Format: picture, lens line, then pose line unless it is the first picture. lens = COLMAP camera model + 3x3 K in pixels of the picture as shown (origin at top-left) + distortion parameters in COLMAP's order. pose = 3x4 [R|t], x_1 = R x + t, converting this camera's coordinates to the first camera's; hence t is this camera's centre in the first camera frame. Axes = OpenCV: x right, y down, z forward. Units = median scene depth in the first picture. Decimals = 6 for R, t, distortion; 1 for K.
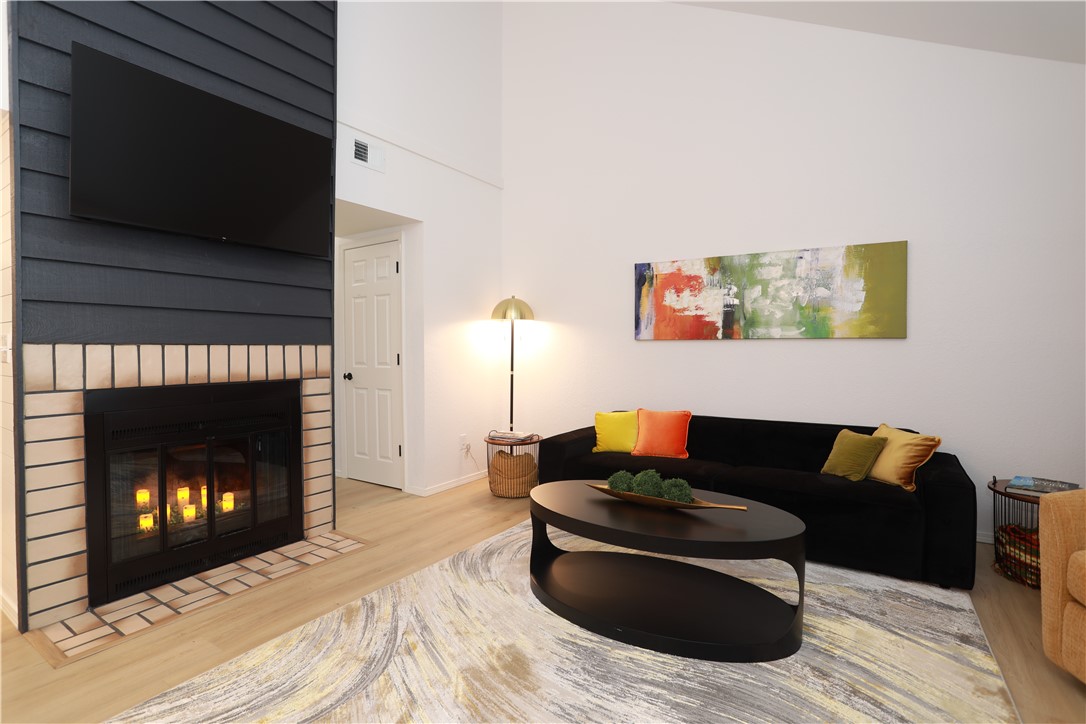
lens RADIAL K [[526.8, 0, 540.1], [0, 526.8, 356.6], [0, 0, 1]] dist [-0.073453, 0.031513]
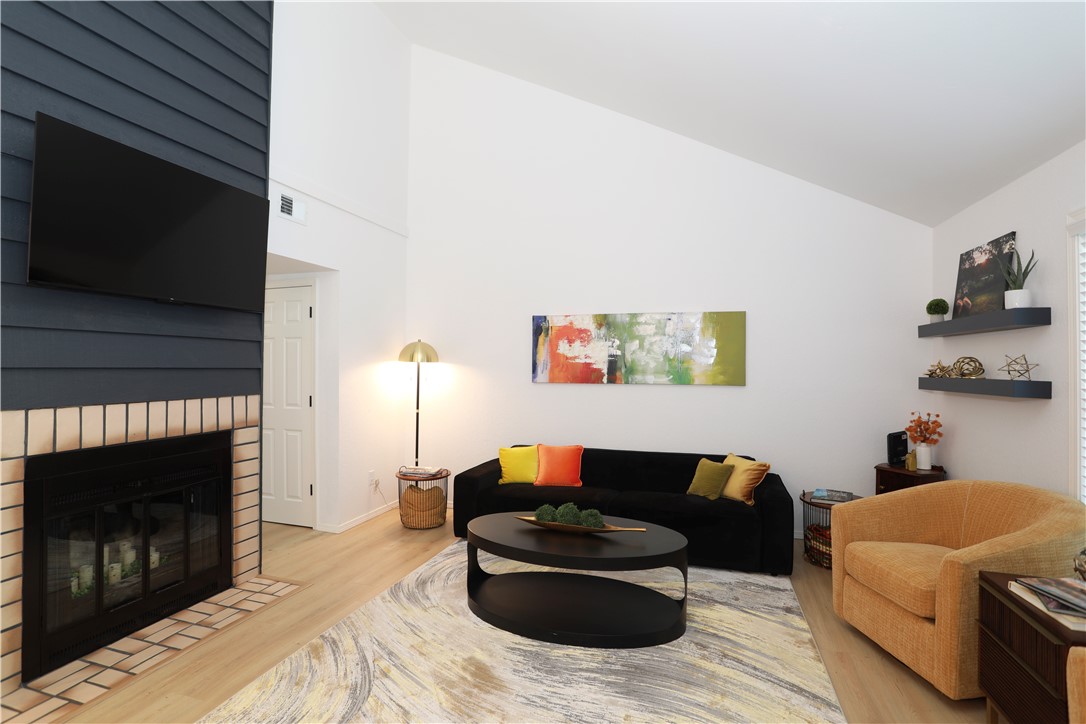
lens RADIAL K [[526.8, 0, 540.1], [0, 526.8, 356.6], [0, 0, 1]] dist [-0.073453, 0.031513]
pose [[0.964241, 0.010098, 0.264834, -0.130584], [-0.002048, 0.999528, -0.030656, -0.064035], [-0.265019, 0.029018, 0.963807, -0.132726]]
